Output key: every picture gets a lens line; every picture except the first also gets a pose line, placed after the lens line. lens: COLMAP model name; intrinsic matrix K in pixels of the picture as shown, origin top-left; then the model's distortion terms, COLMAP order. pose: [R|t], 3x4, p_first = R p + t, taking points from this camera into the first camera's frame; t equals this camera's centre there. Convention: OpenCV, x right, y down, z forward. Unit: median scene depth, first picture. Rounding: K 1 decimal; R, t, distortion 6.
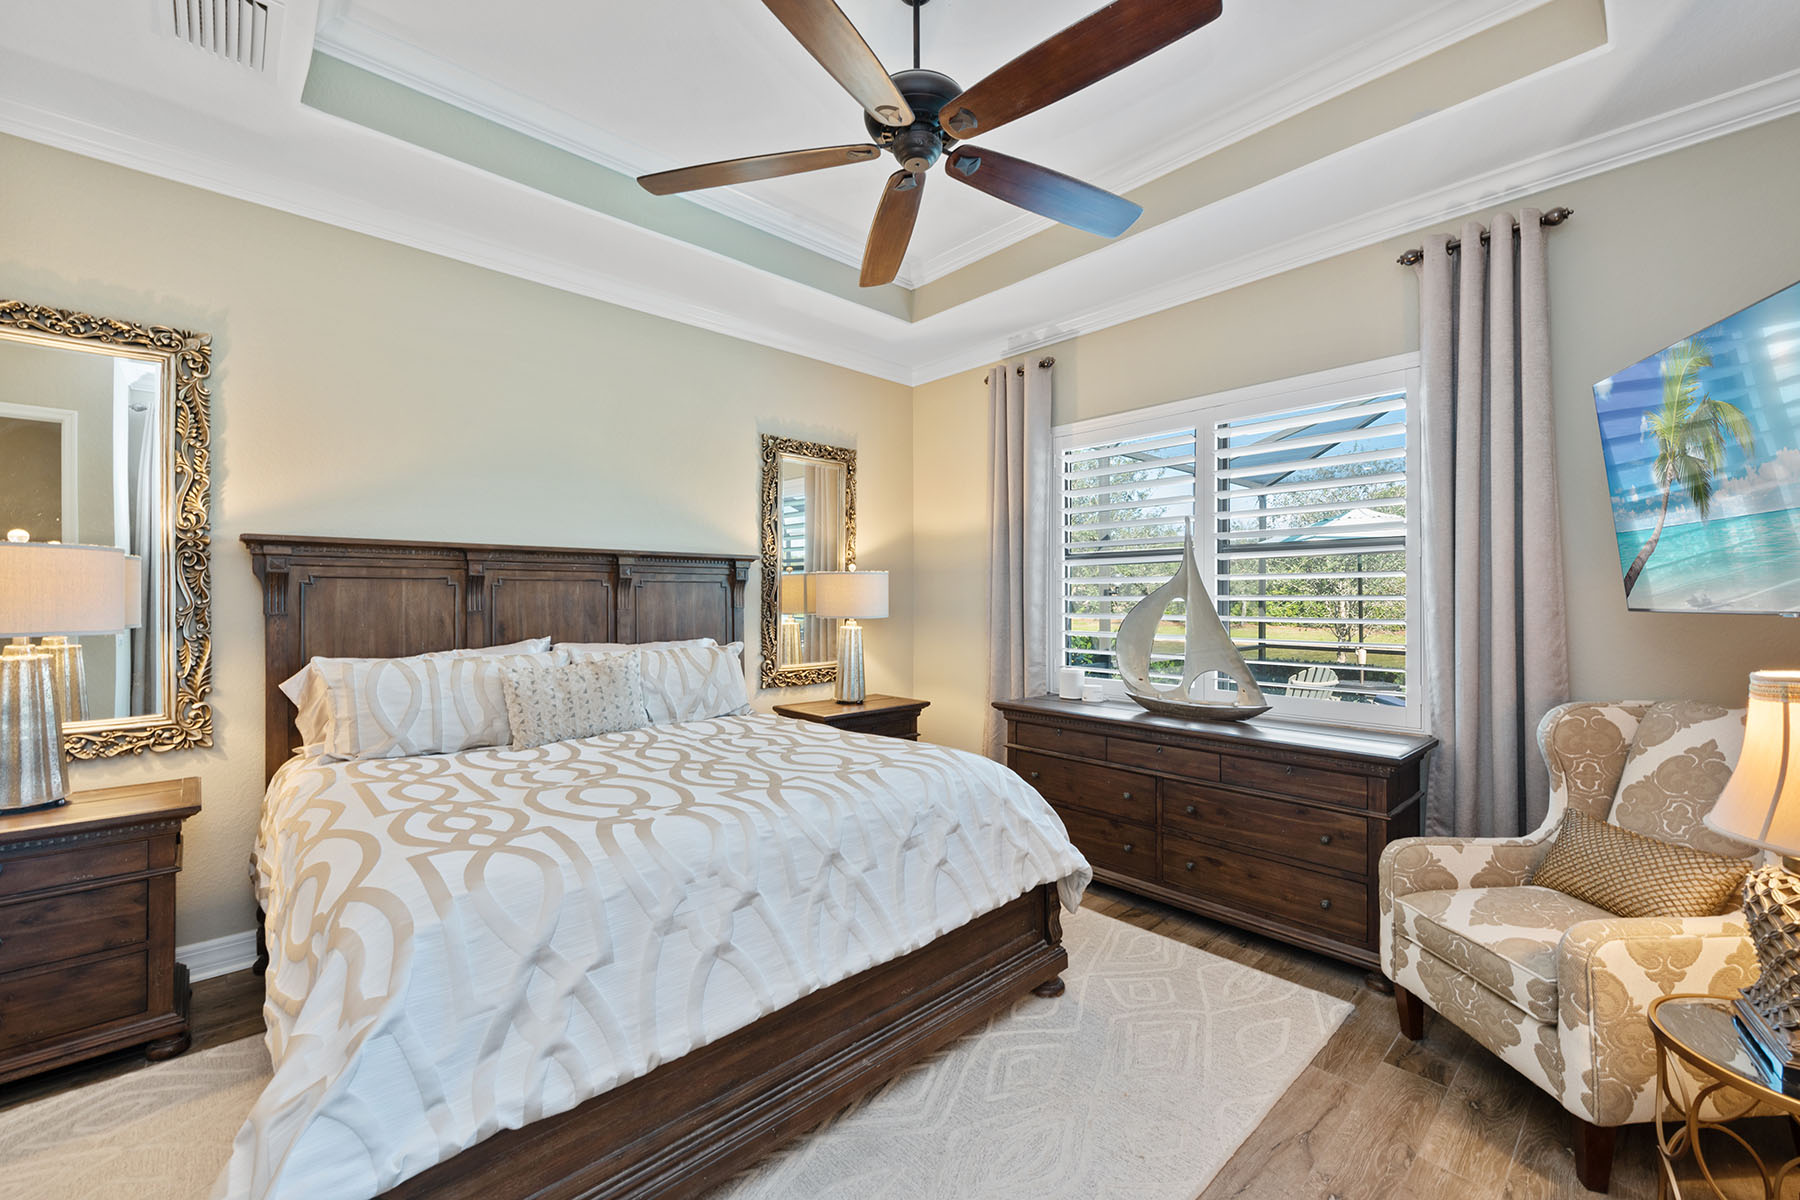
lens RADIAL K [[701.4, 0, 900.0], [0, 701.4, 600.0], [0, 0, 1]] dist [0.001171, 0.000024]
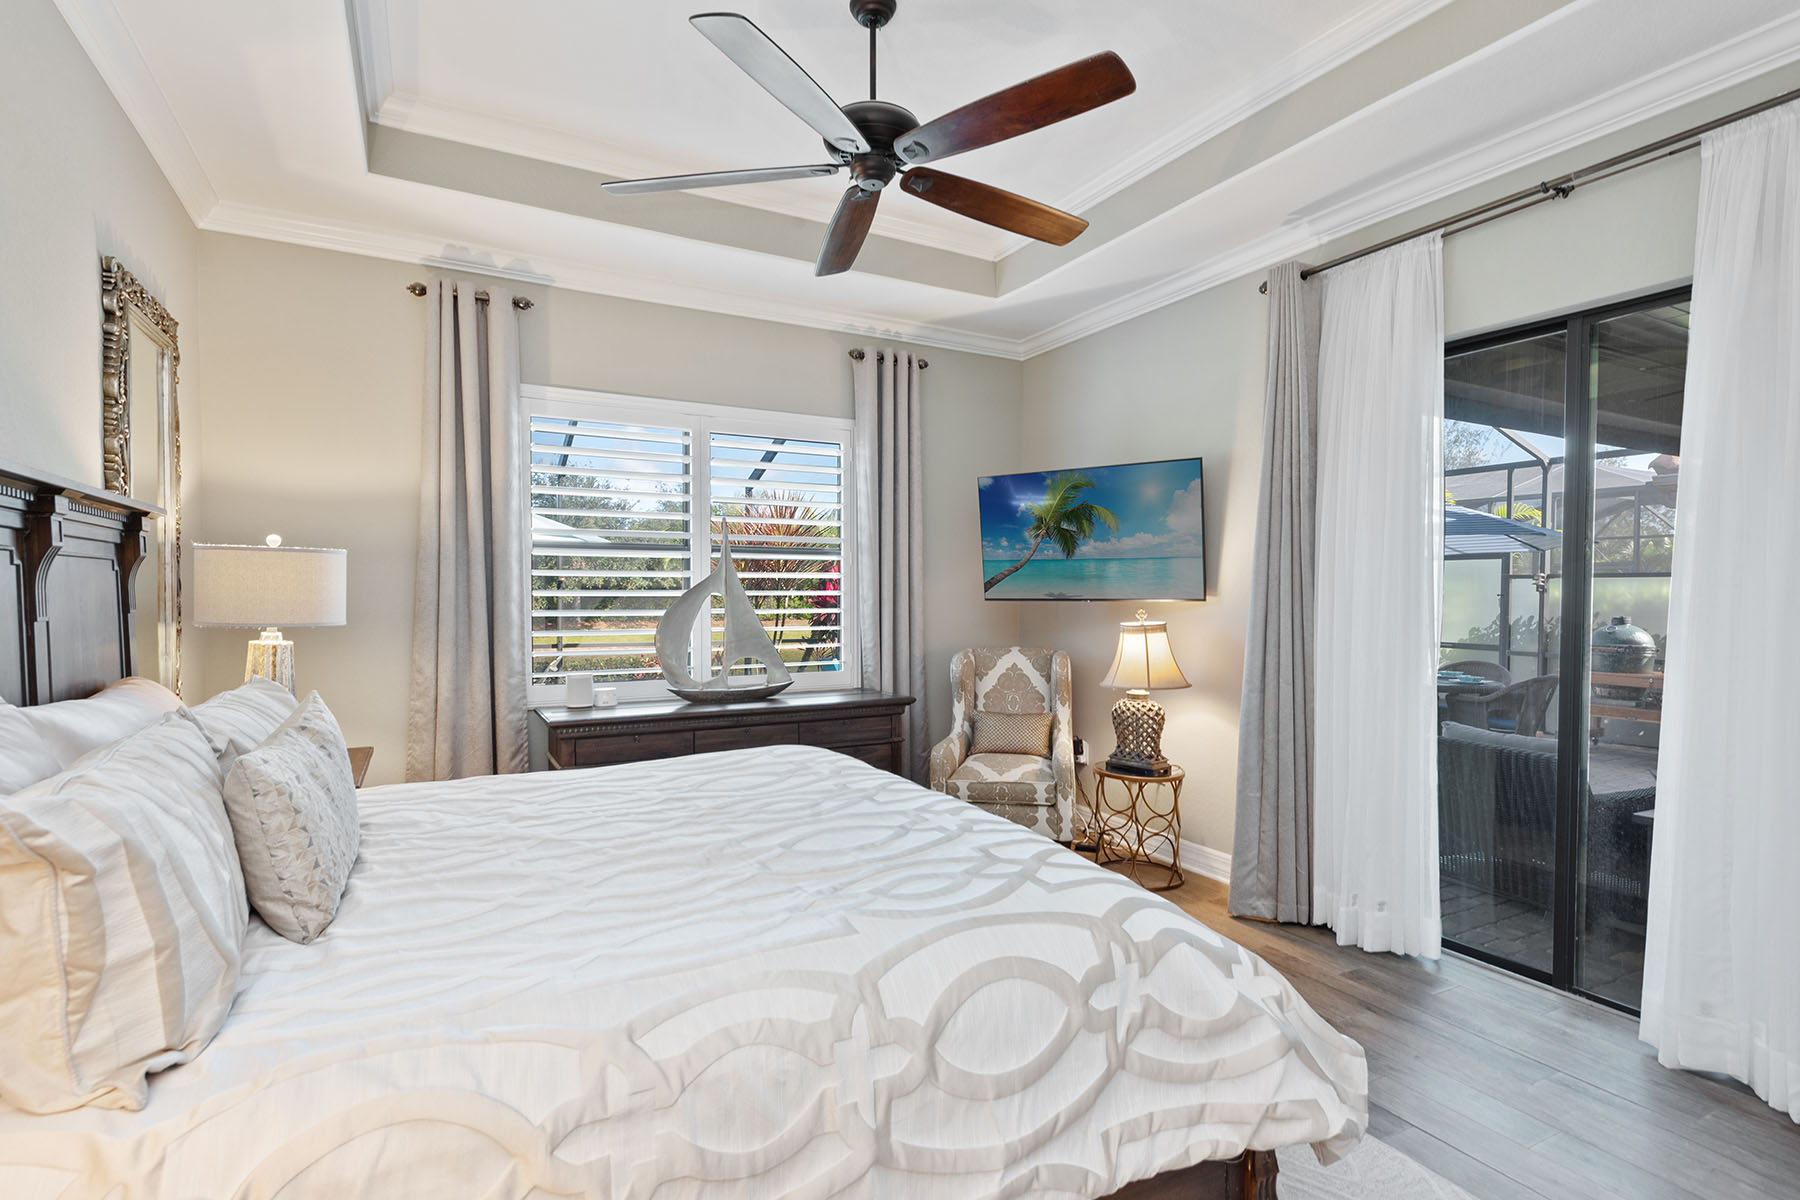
lens RADIAL K [[829.7, 0, 895.4], [0, 829.7, 592.3], [0, 0, 1]] dist [0.021837, -0.008174]
pose [[0.287464, 0.000644, 0.957791, -0.948001], [-0.000950, 0.999999, -0.000387, -0.003362], [-0.957791, -0.000799, 0.287465, 0.480803]]
